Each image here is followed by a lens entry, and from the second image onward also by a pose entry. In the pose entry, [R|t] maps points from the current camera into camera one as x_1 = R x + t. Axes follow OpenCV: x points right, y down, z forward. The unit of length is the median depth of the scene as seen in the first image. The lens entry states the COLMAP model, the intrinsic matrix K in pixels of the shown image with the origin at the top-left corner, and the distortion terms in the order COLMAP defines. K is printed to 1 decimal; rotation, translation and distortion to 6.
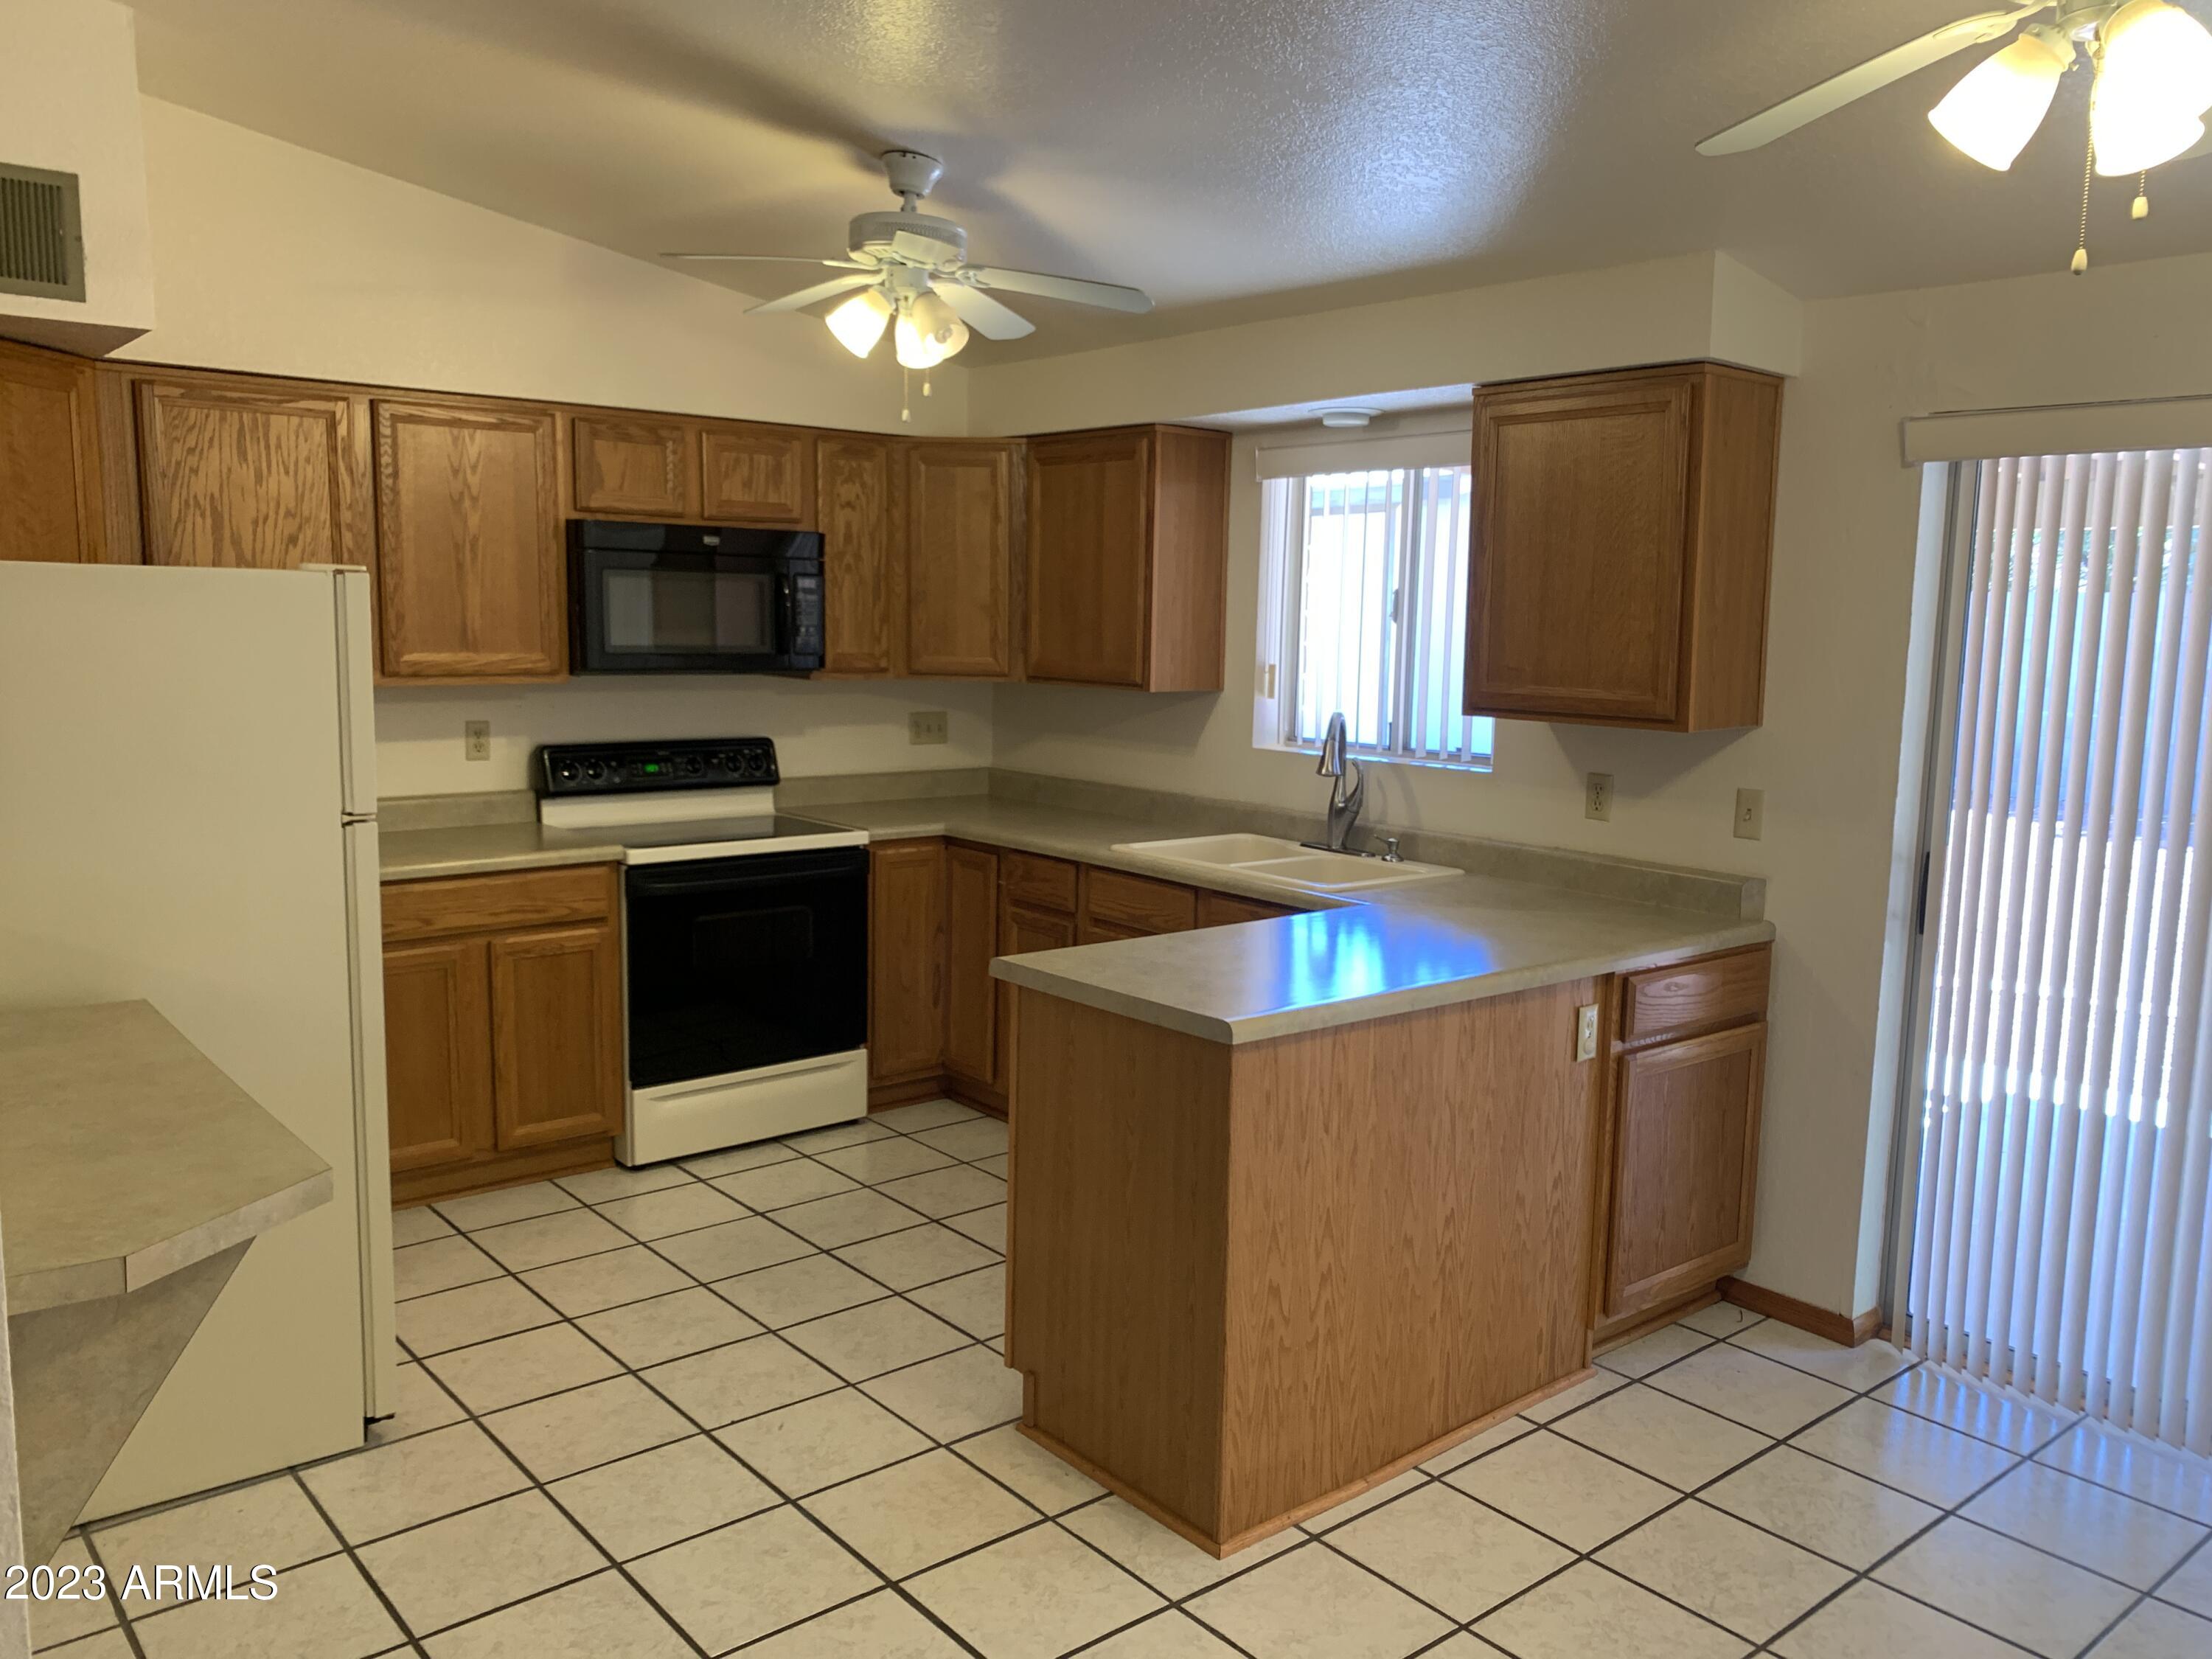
lens RADIAL K [[1687.1, 0, 1104.7], [0, 1687.1, 827.8], [0, 0, 1]] dist [0.016803, -0.024771]
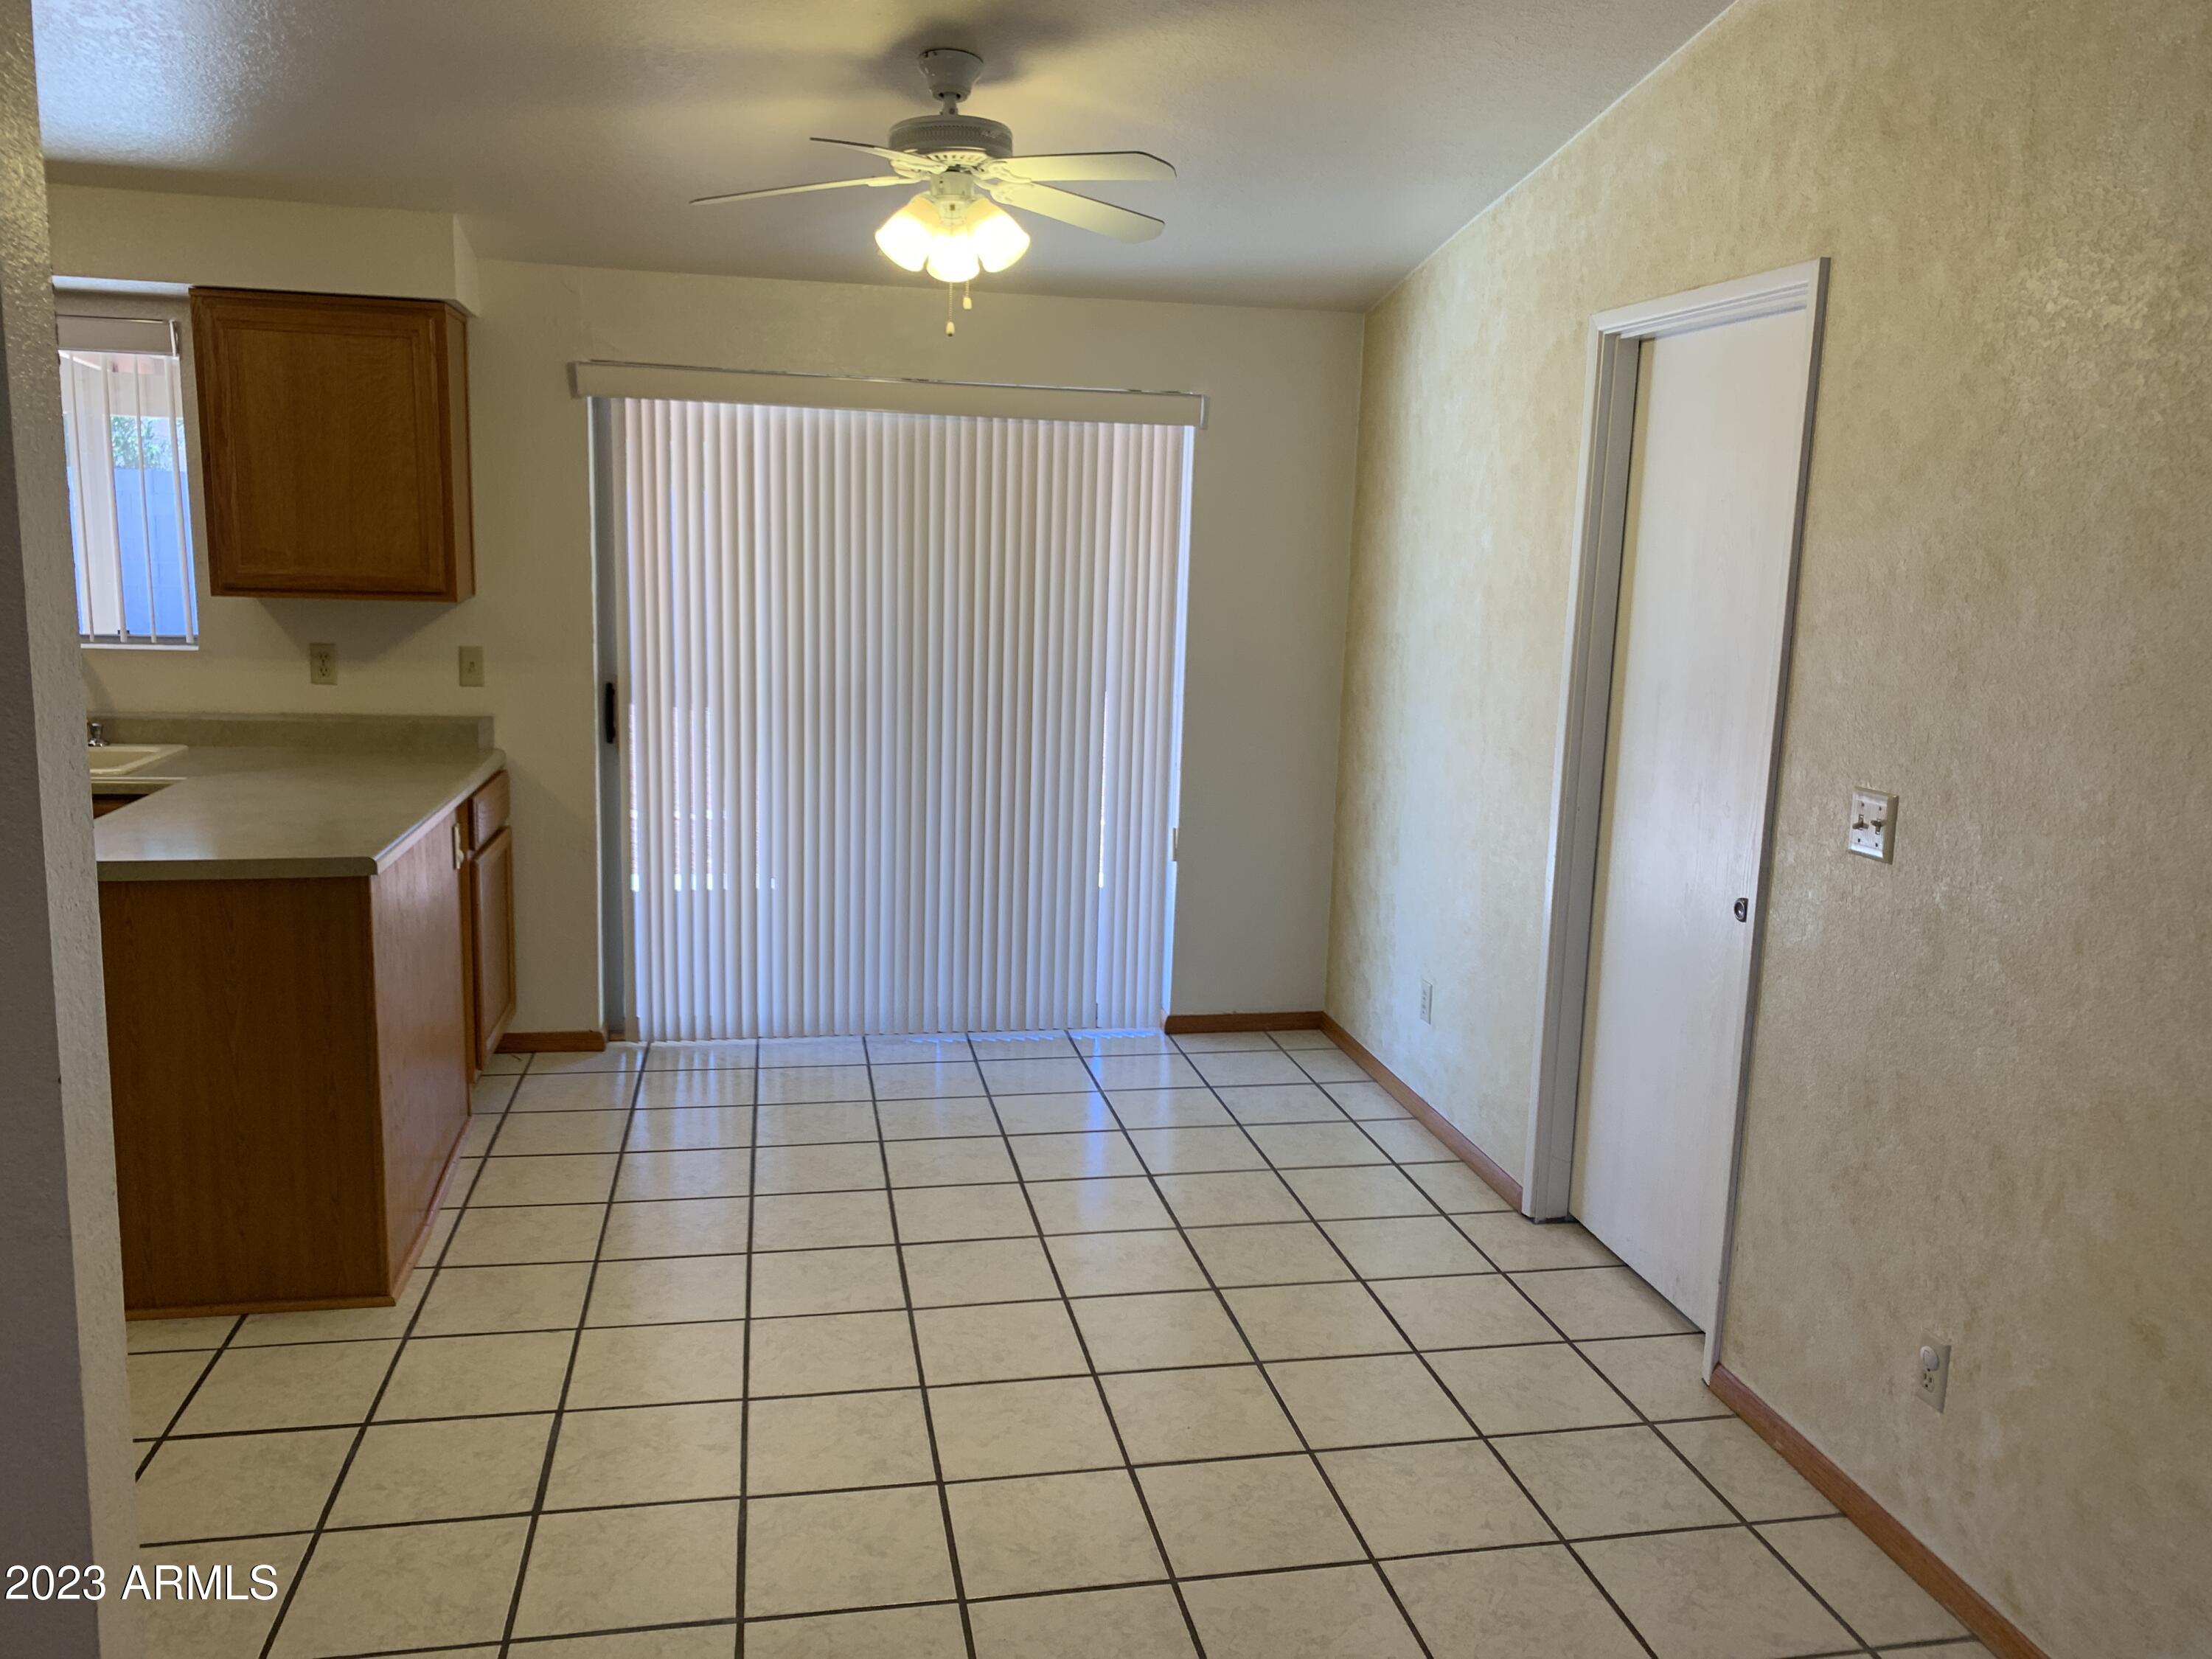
lens RADIAL K [[1687.1, 0, 1121.3], [0, 1687.1, 816.7], [0, 0, 1]] dist [0.016803, -0.024771]
pose [[0.473752, -0.149391, 0.867895, -0.503617], [0.091533, 0.988522, 0.120190, -0.004616], [-0.875888, 0.022501, 0.481989, -0.023926]]
